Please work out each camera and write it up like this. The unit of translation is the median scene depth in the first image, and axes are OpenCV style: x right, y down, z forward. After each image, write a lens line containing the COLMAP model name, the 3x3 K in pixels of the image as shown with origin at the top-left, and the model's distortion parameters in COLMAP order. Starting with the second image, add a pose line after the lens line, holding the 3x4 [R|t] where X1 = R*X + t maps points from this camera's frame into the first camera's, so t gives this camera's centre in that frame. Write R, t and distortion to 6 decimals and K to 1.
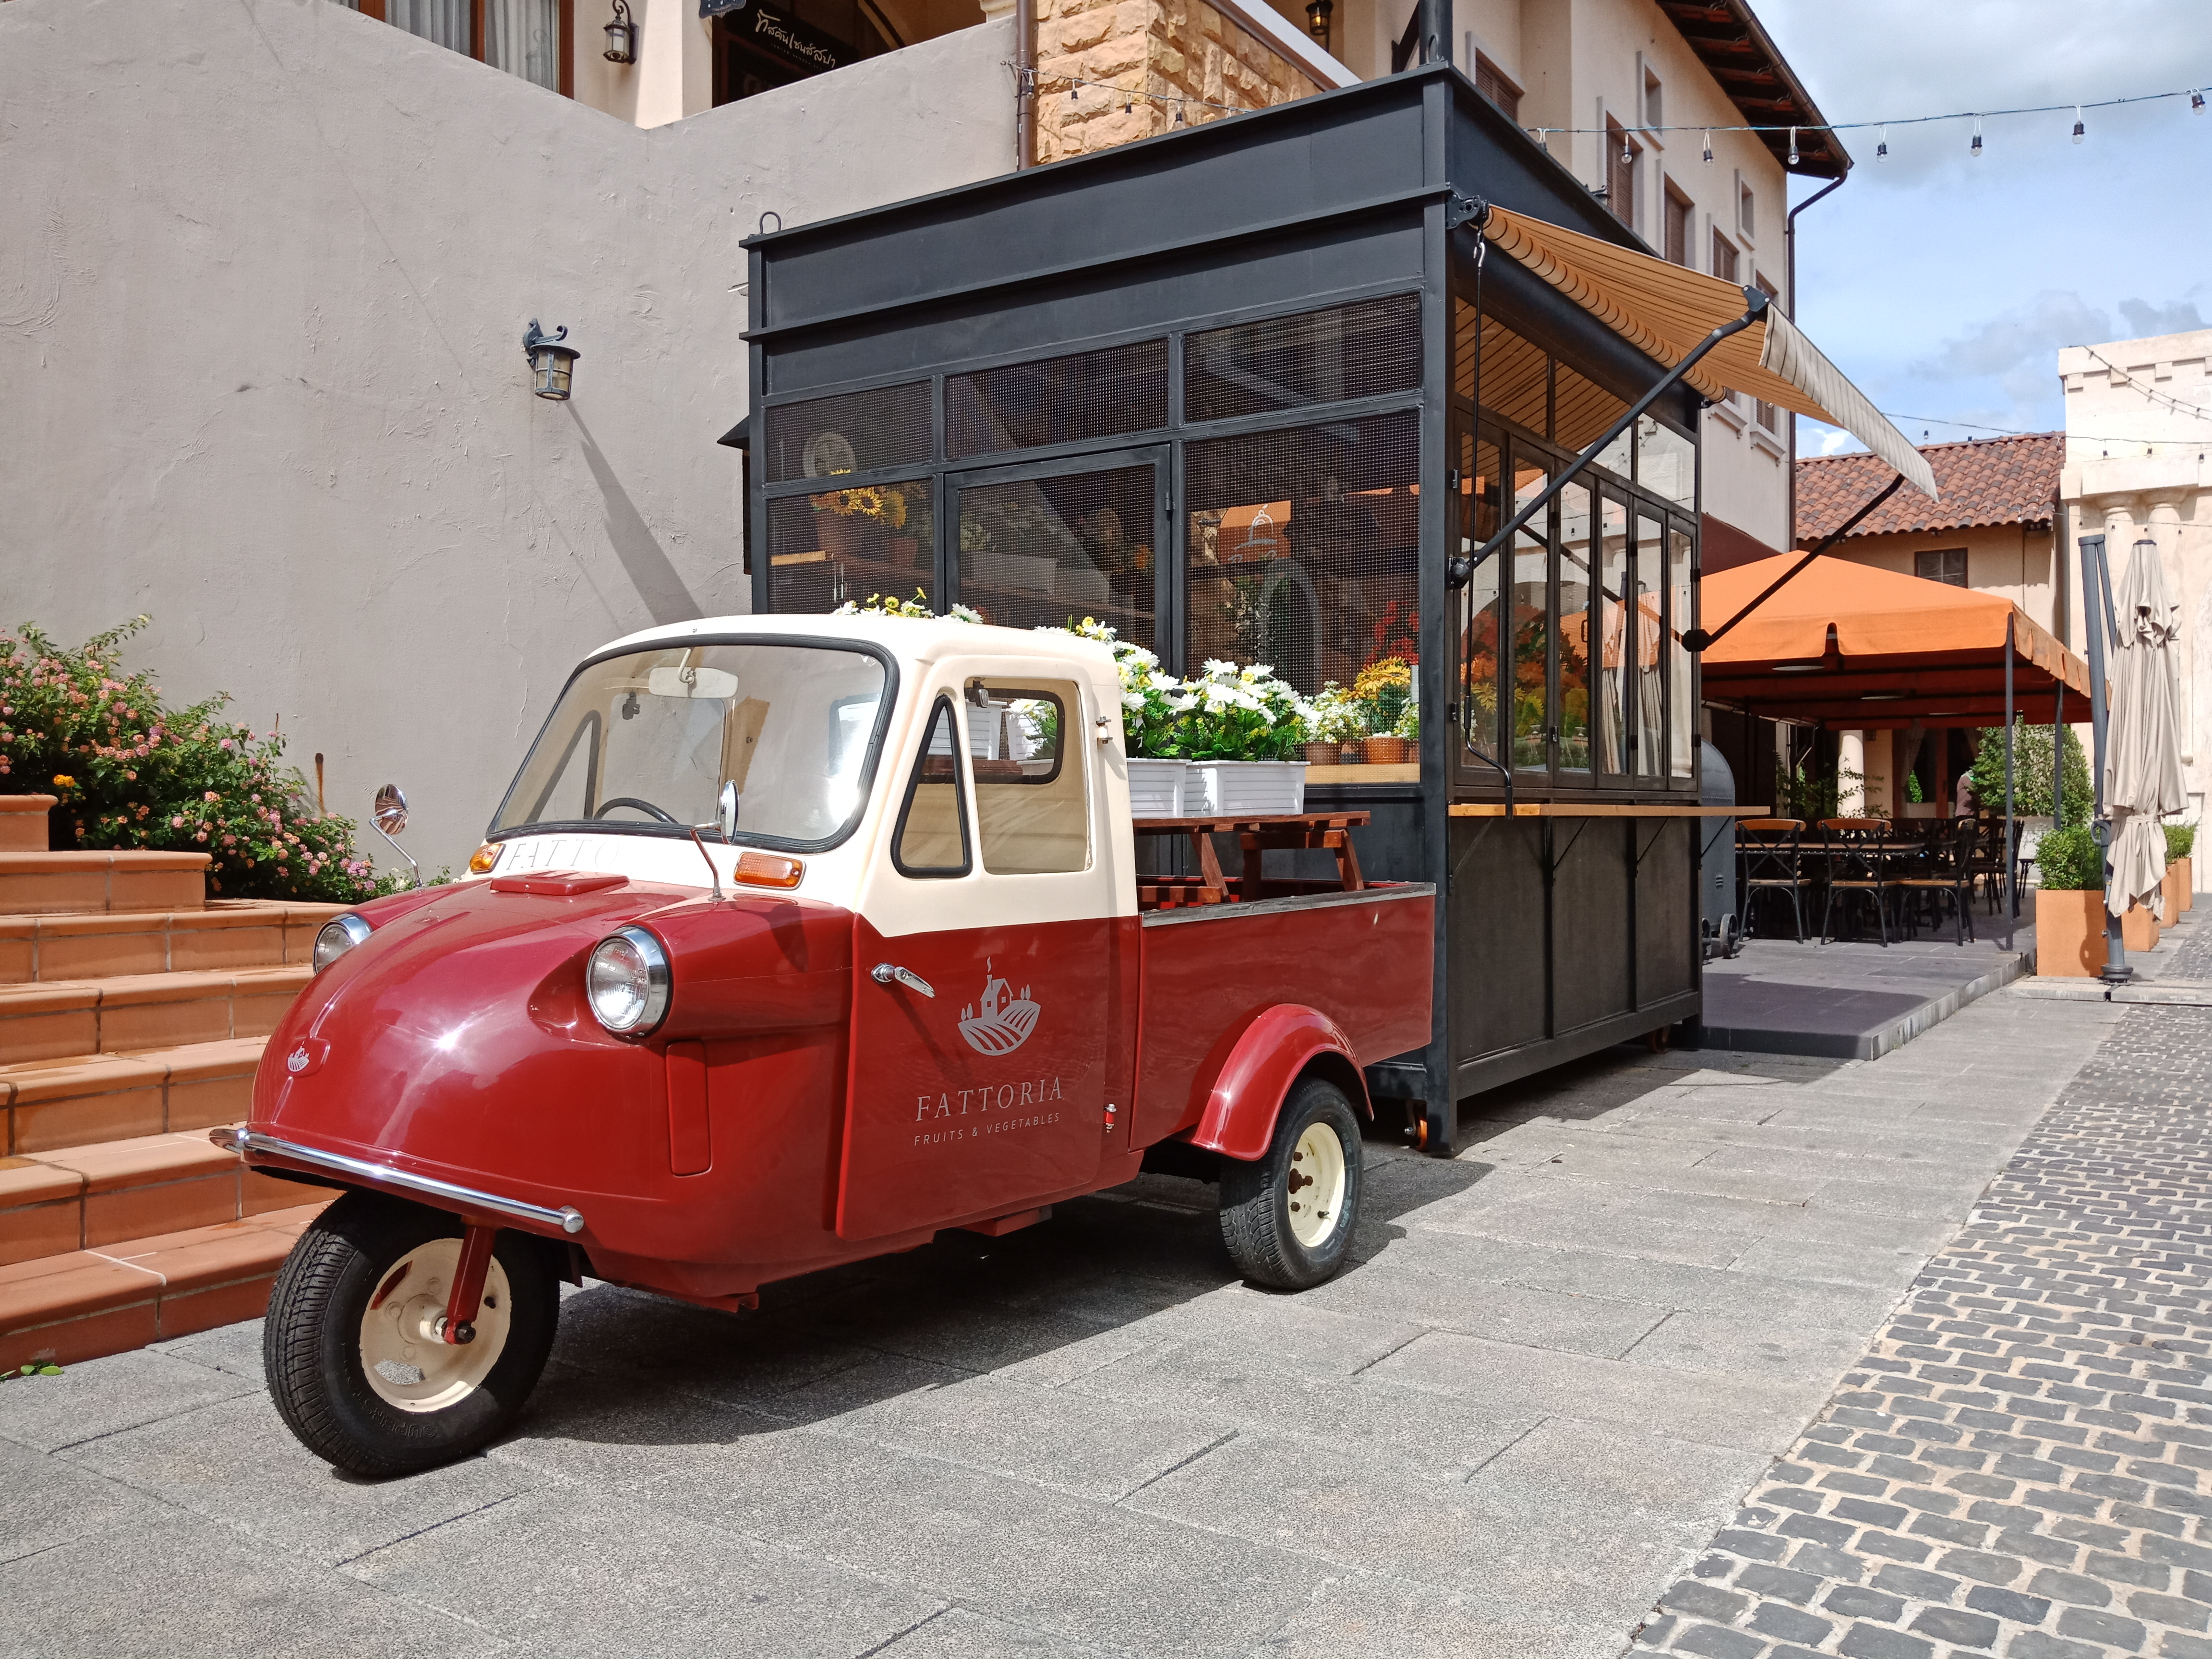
lens RADIAL K [[1743.4, 0, 1159.7], [0, 1743.4, 834.3], [0, 0, 1]] dist [0.237805, -0.510560]
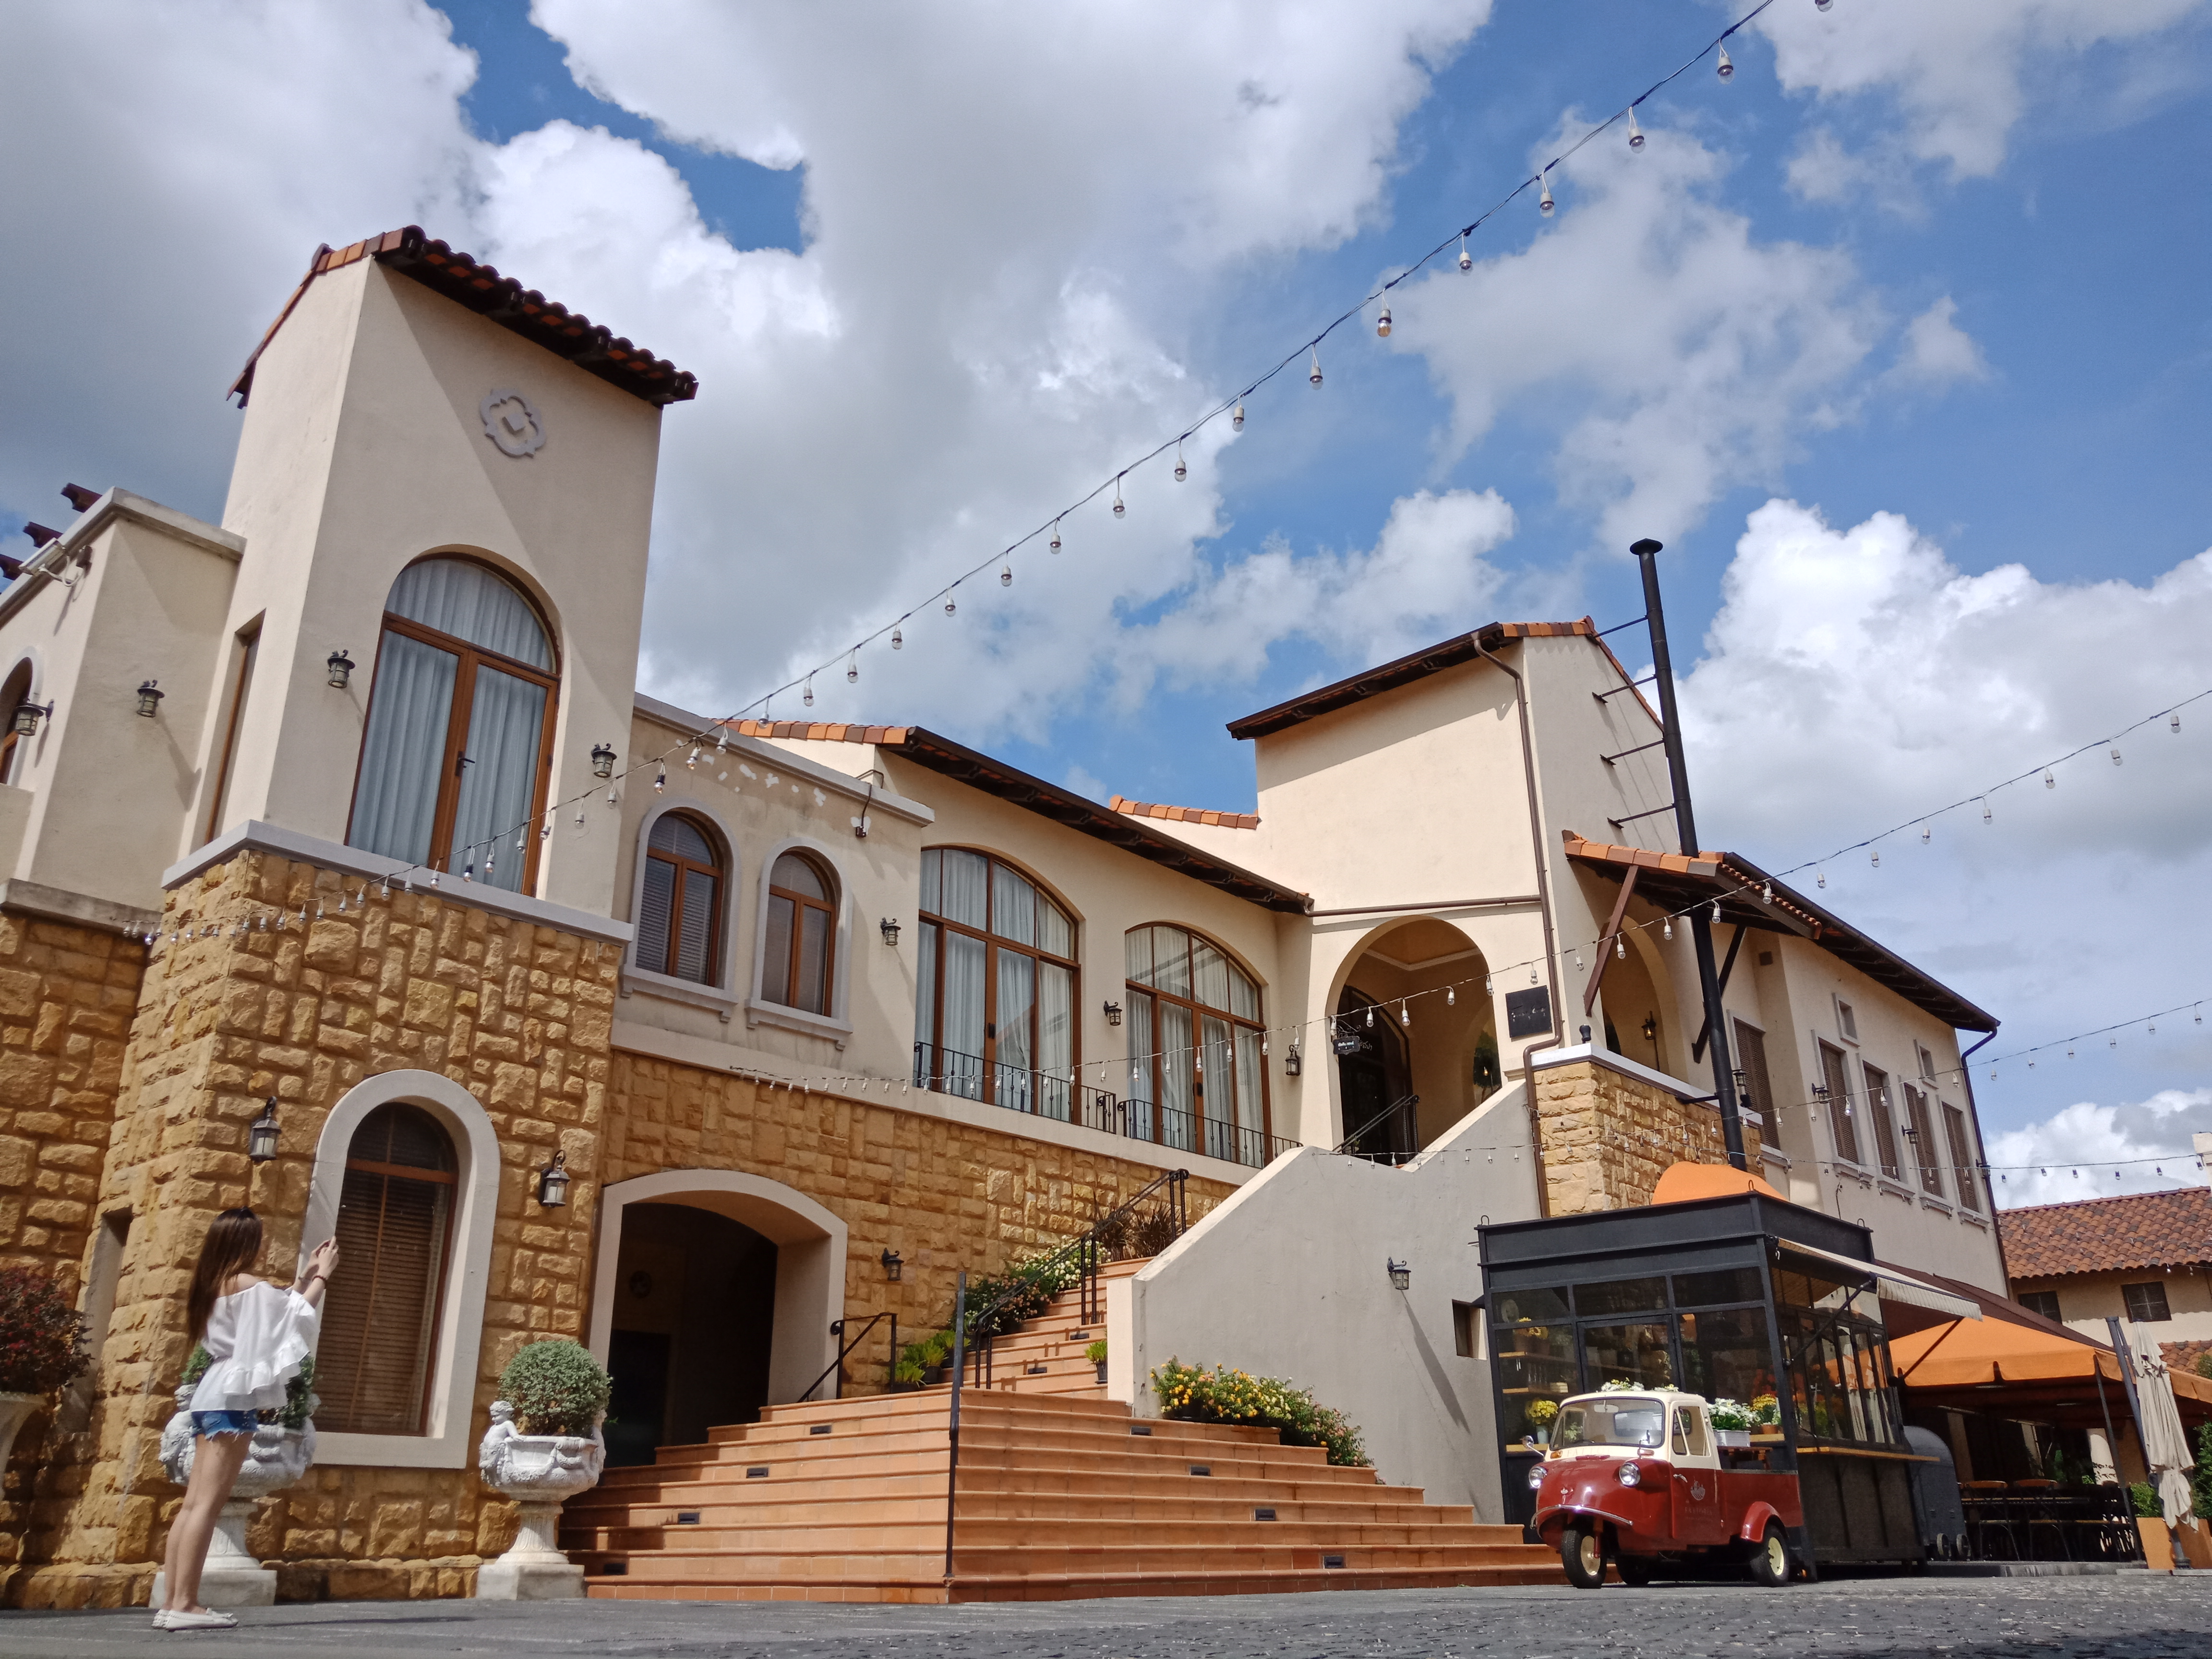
lens RADIAL K [[1760.6, 0, 1106.0], [0, 1760.6, 829.5], [0, 0, 1]] dist [0.034684, -0.054095]
pose [[0.985635, -0.062298, -0.156980, -0.231986], [-0.002518, 0.923958, -0.382486, 0.084934], [0.168871, 0.377387, 0.910528, -1.189689]]
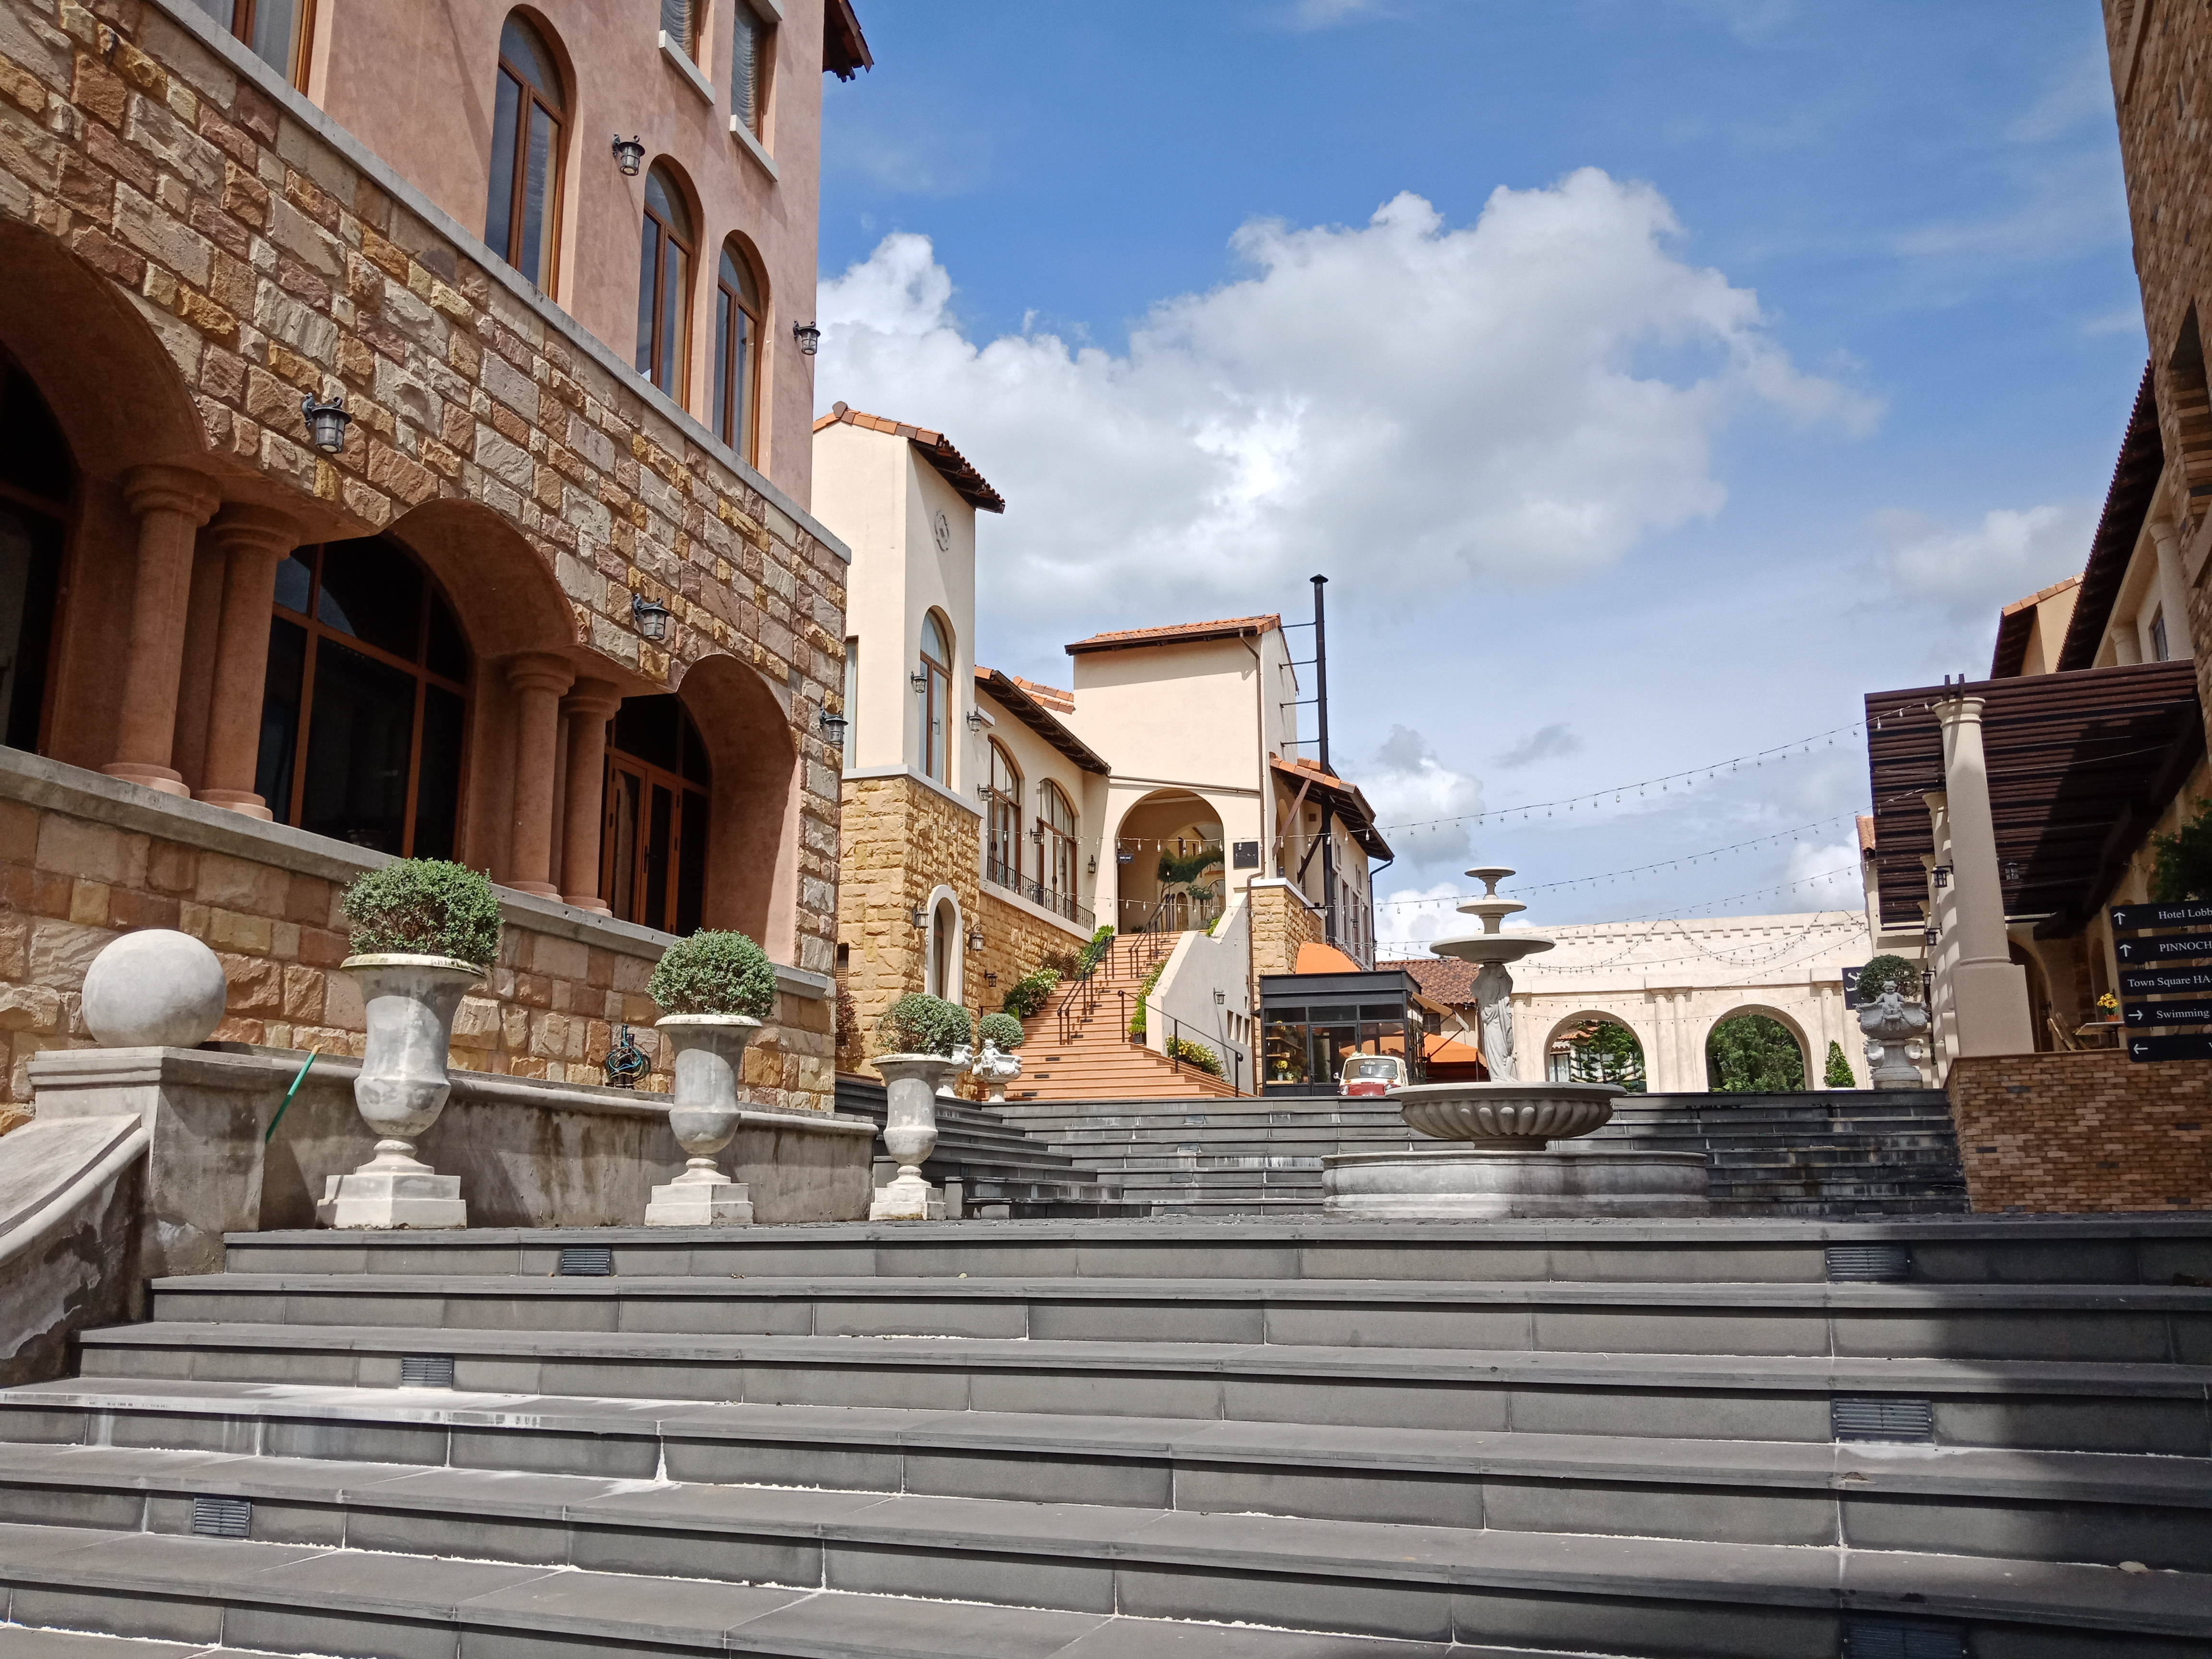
lens RADIAL K [[1760.6, 0, 1106.0], [0, 1760.6, 829.5], [0, 0, 1]] dist [0.034684, -0.054095]
pose [[0.963101, 0.059886, 0.262394, -1.432893], [-0.000151, 0.975051, -0.221981, 0.269538], [-0.269141, 0.213750, 0.939081, -2.646908]]
